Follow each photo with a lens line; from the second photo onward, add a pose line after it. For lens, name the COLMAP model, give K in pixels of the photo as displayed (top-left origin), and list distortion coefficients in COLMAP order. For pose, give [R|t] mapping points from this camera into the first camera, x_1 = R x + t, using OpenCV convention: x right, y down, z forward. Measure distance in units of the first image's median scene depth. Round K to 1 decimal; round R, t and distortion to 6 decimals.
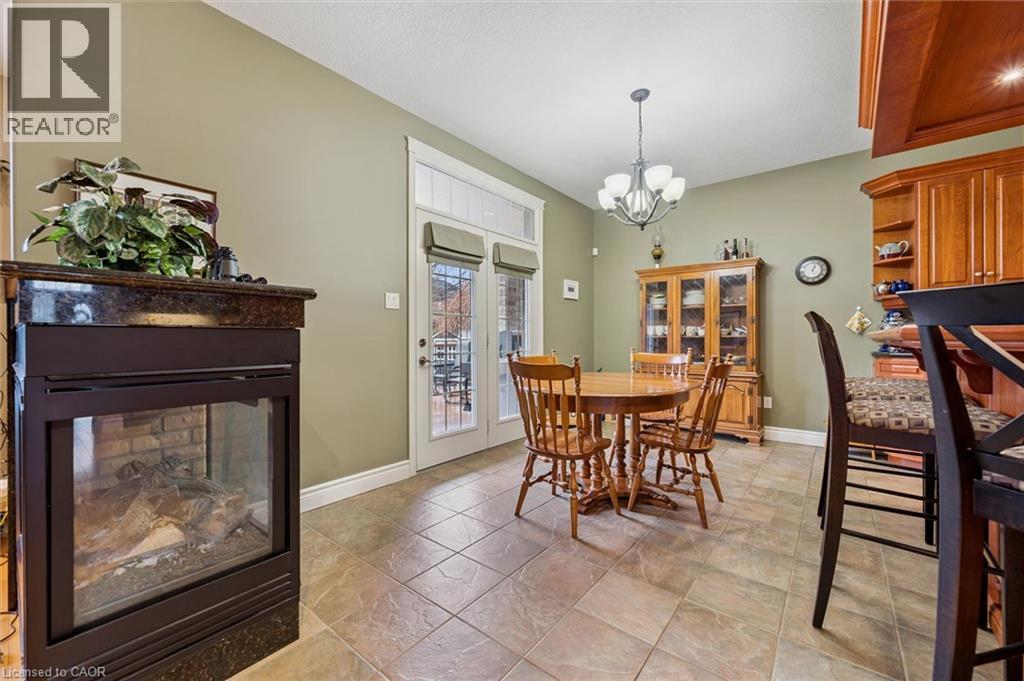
lens RADIAL K [[404.0, 0, 512.0], [0, 404.0, 340.5], [0, 0, 1]] dist [0.002080, 0.000045]
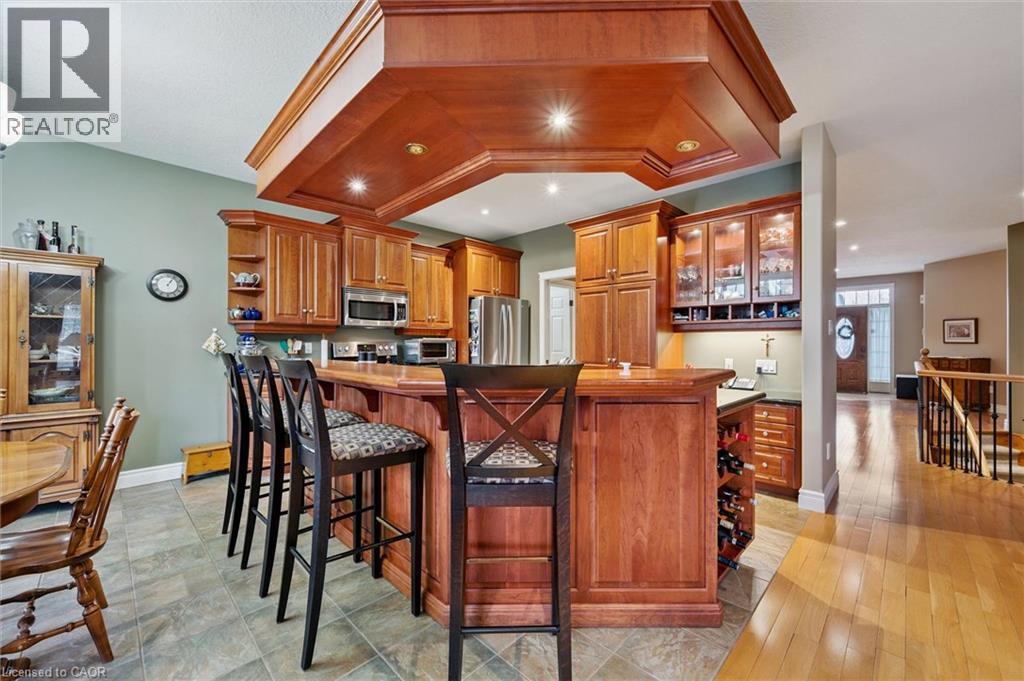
lens RADIAL K [[409.6, 0, 517.8], [0, 409.6, 344.0], [0, 0, 1]] dist [-0.000073, -0.000080]
pose [[0.092670, 0.001695, 0.995695, -0.096835], [-0.001120, 0.999998, -0.001598, -0.046386], [-0.995696, -0.000967, 0.092672, 0.159680]]
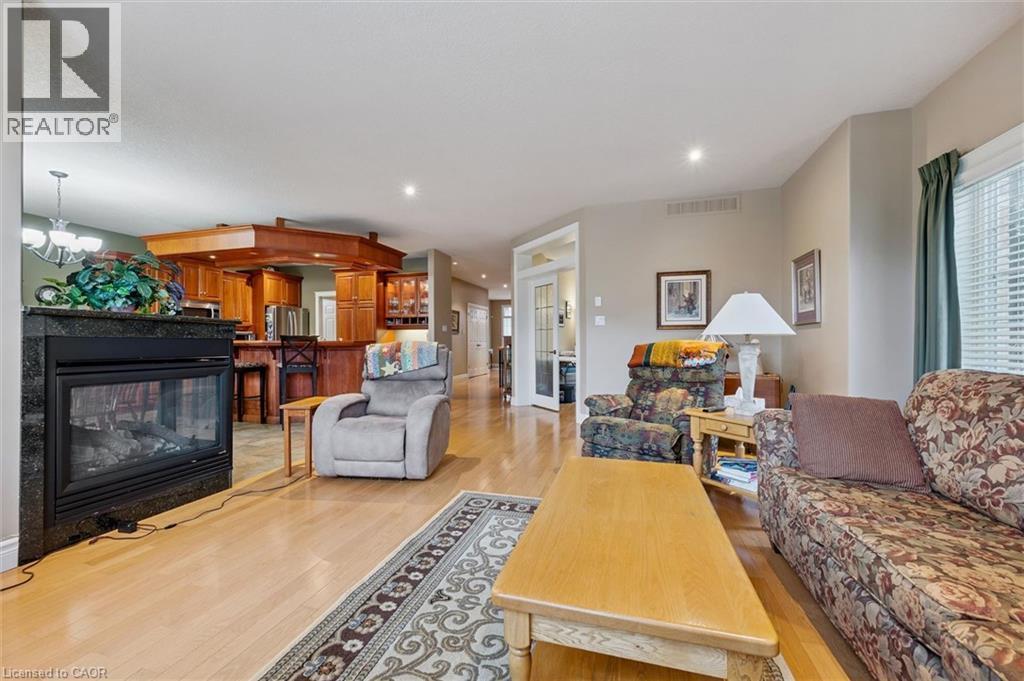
lens RADIAL K [[404.0, 0, 512.0], [0, 404.0, 340.5], [0, 0, 1]] dist [0.002080, 0.000045]
pose [[-0.383025, 0.008061, 0.923703, -1.310326], [0.001501, 0.999966, -0.008104, -0.000047], [-0.923737, -0.001718, -0.383024, 0.054030]]
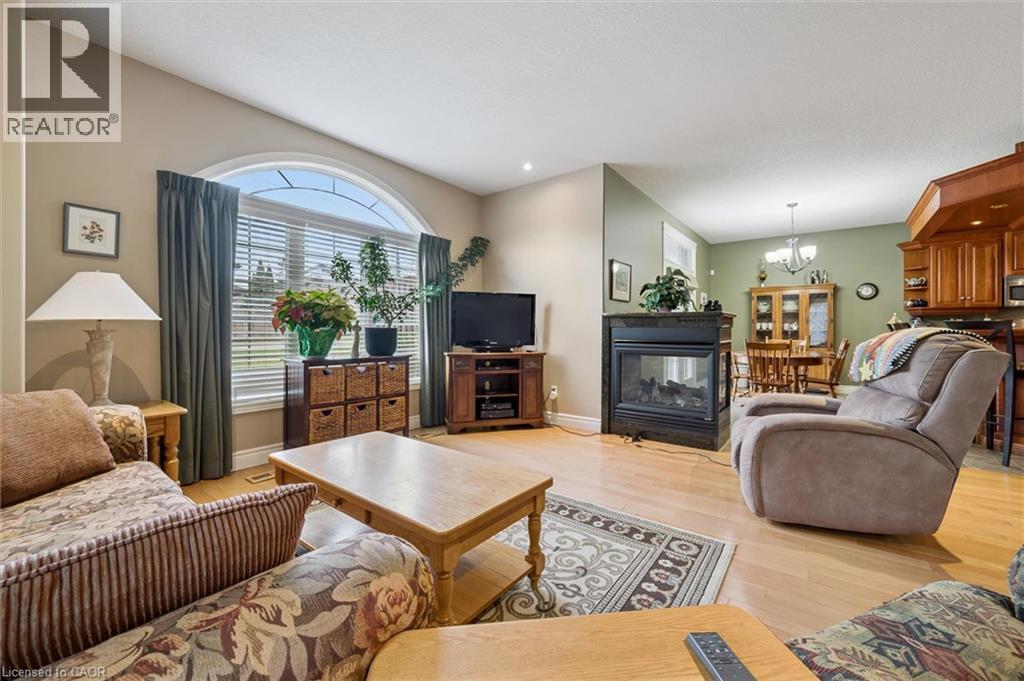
lens RADIAL K [[403.7, 0, 514.5], [0, 403.7, 332.2], [0, 0, 1]] dist [-0.000685, -0.000361]
pose [[0.999753, 0.003050, 0.022002, -0.842192], [-0.003080, 0.999994, 0.001325, -0.000619], [-0.021998, -0.001392, 0.999757, -0.716595]]
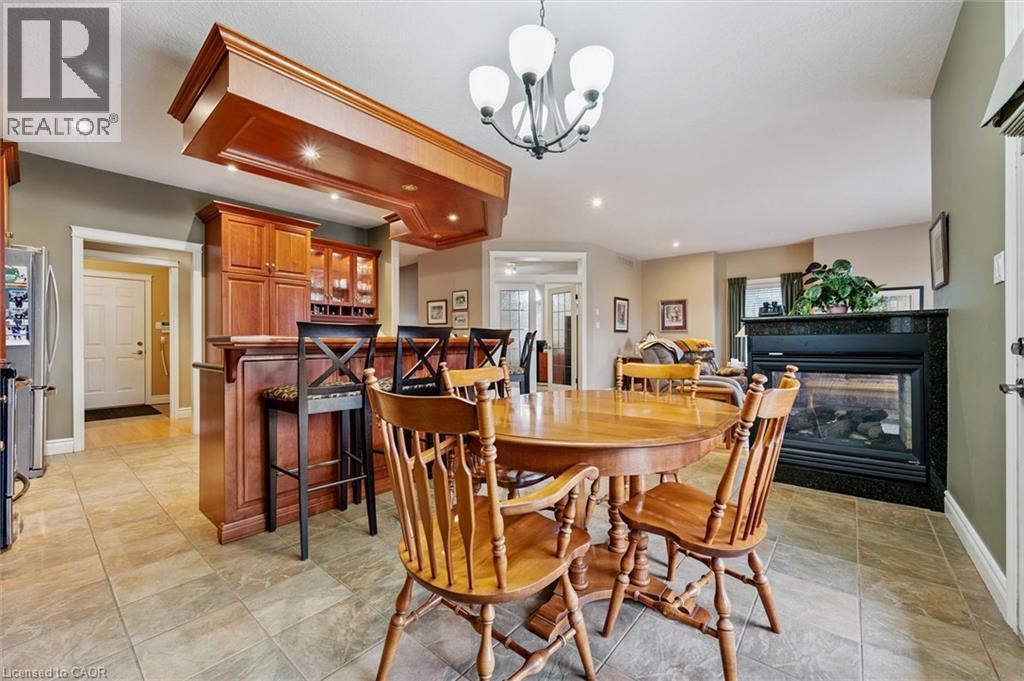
lens RADIAL K [[404.0, 0, 512.0], [0, 404.0, 340.5], [0, 0, 1]] dist [0.002080, 0.000045]
pose [[-0.999723, 0.007955, 0.022166, 0.286080], [0.007931, 0.999968, -0.001169, -0.004770], [-0.022175, -0.000993, -0.999754, 1.299978]]
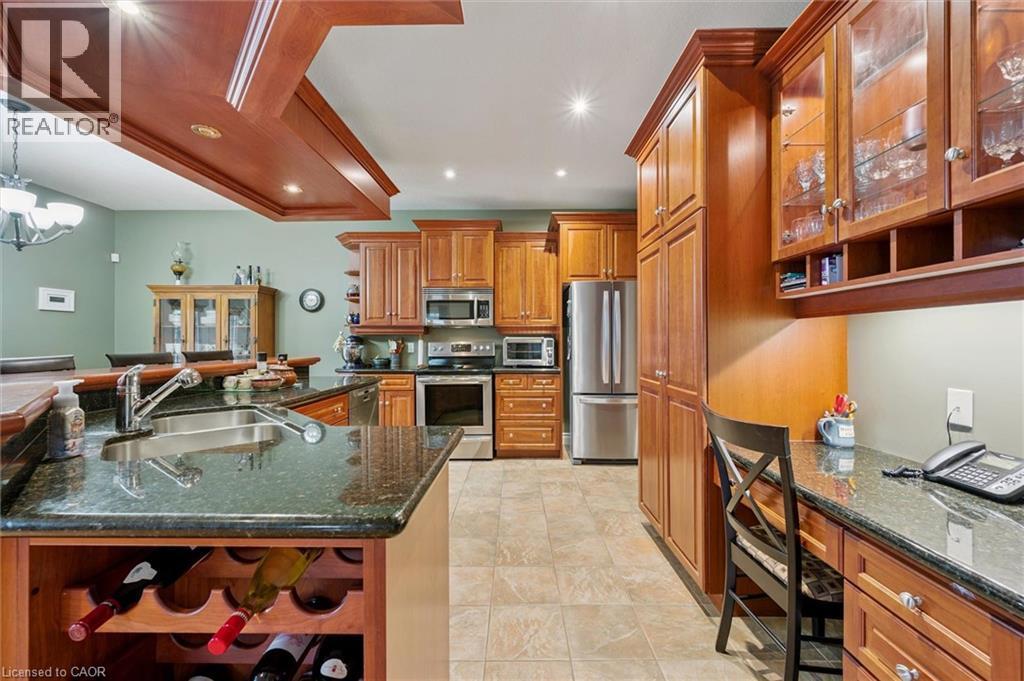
lens RADIAL K [[404.0, 0, 512.0], [0, 404.0, 340.5], [0, 0, 1]] dist [0.002080, 0.000045]
pose [[0.788815, 0.005389, 0.614607, 0.527352], [-0.001304, 0.999974, -0.007095, -0.049905], [-0.614629, 0.004795, 0.788802, -0.356013]]
